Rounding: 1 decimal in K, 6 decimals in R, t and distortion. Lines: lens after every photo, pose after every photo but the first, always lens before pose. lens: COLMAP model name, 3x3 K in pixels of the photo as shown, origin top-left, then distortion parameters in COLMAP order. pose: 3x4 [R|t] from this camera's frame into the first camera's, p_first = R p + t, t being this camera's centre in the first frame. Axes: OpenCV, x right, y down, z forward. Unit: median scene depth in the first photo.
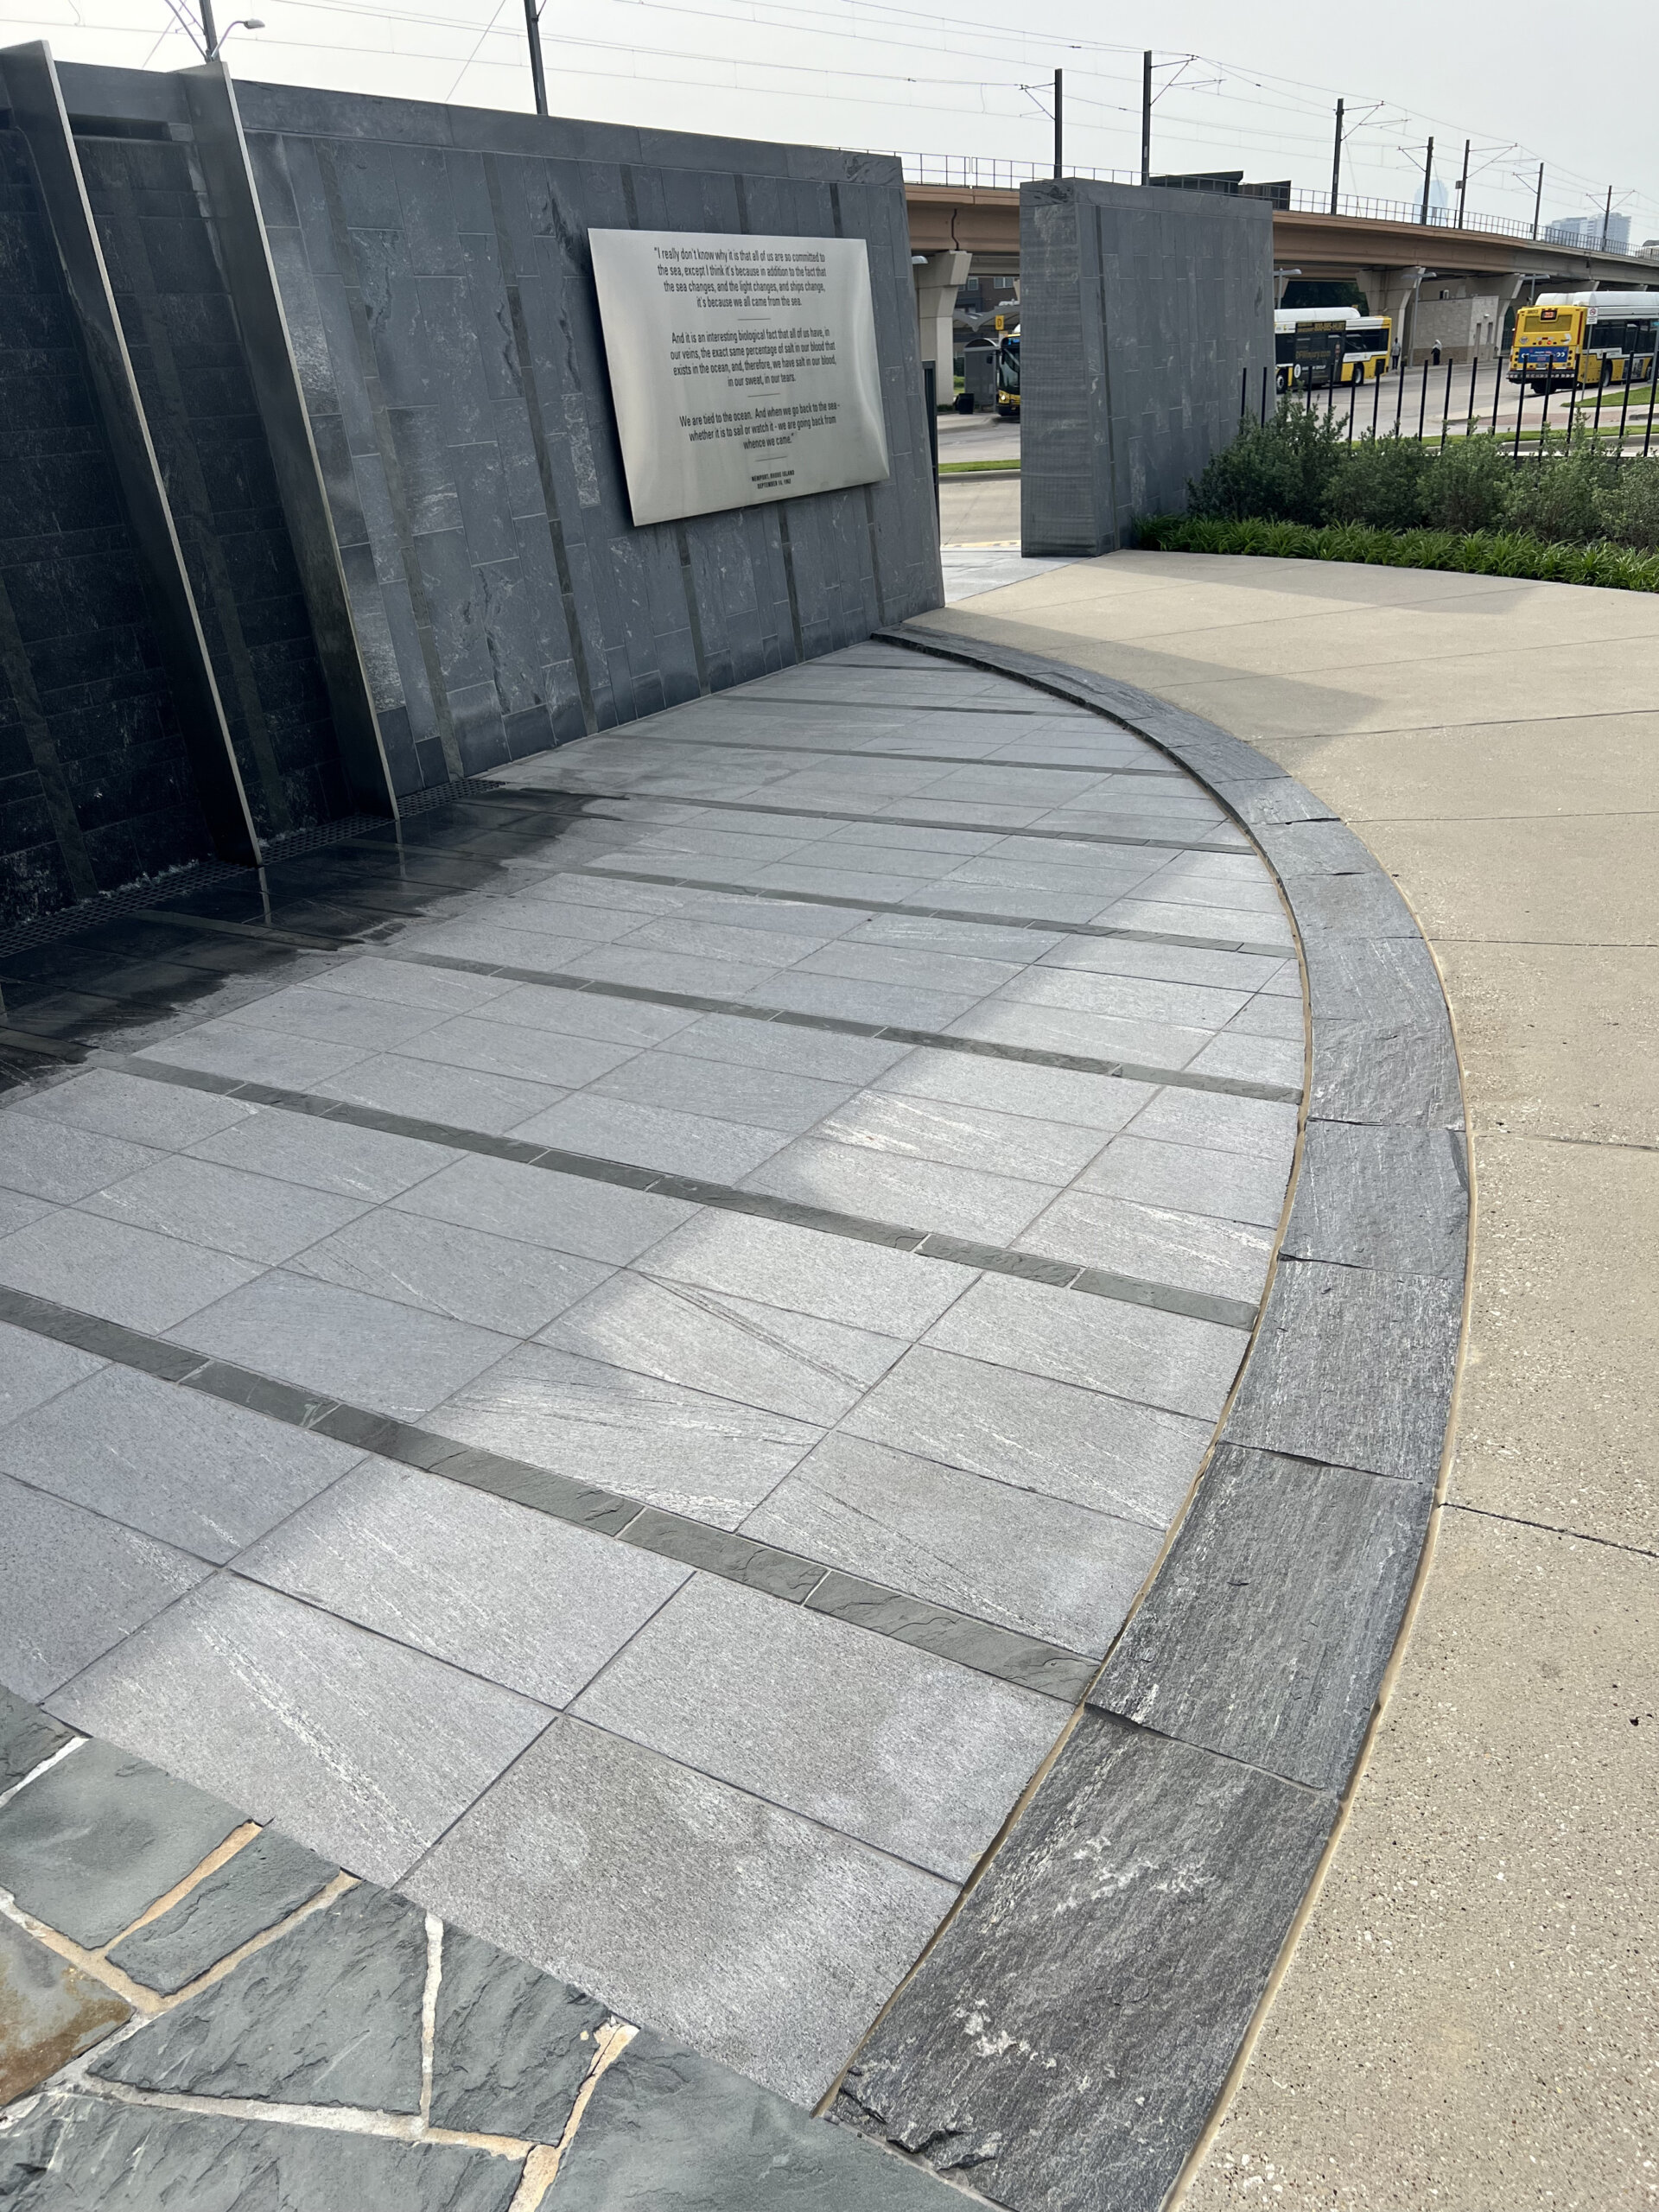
lens RADIAL K [[1667.3, 0, 827.0], [0, 1667.3, 1105.5], [0, 0, 1]] dist [0.038380, -0.040278]
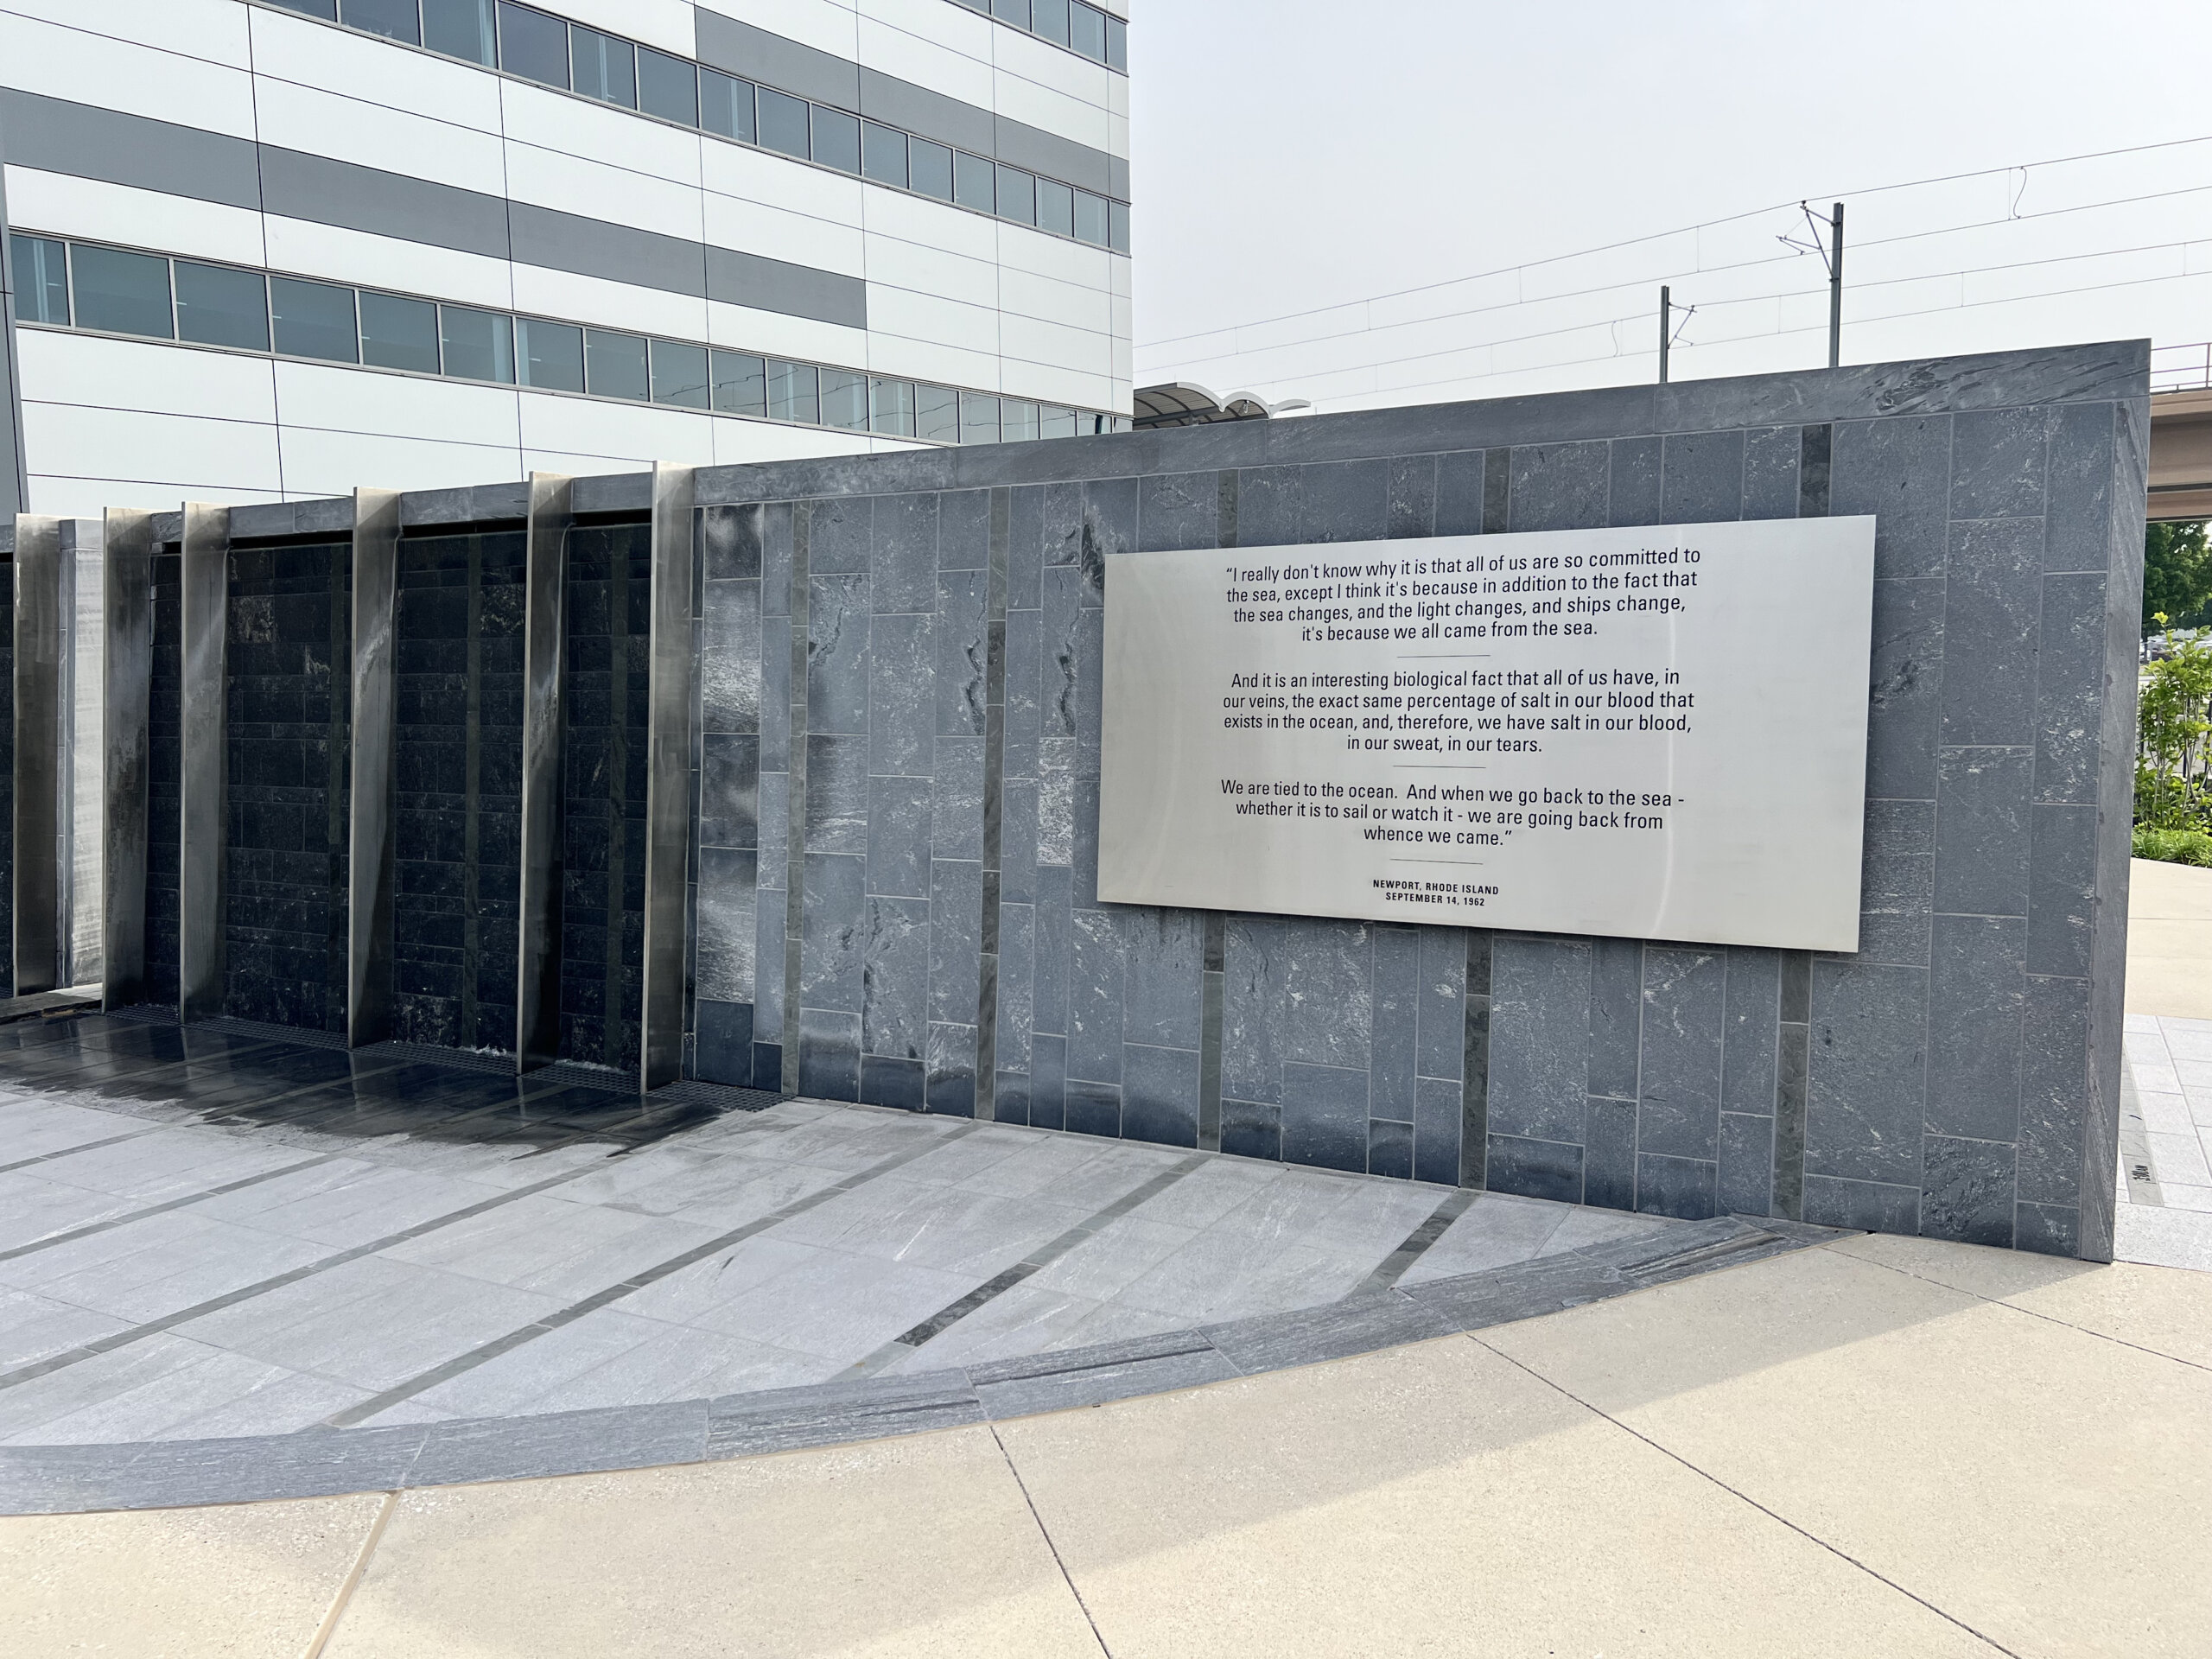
lens RADIAL K [[1667.3, 0, 1104.2], [0, 1667.3, 828.7], [0, 0, 1]] dist [0.038380, -0.040278]
pose [[0.036324, 0.163704, -0.985841, 0.609187], [-0.395134, 0.908456, 0.136295, -0.463603], [0.917905, 0.384589, 0.097684, 0.881516]]
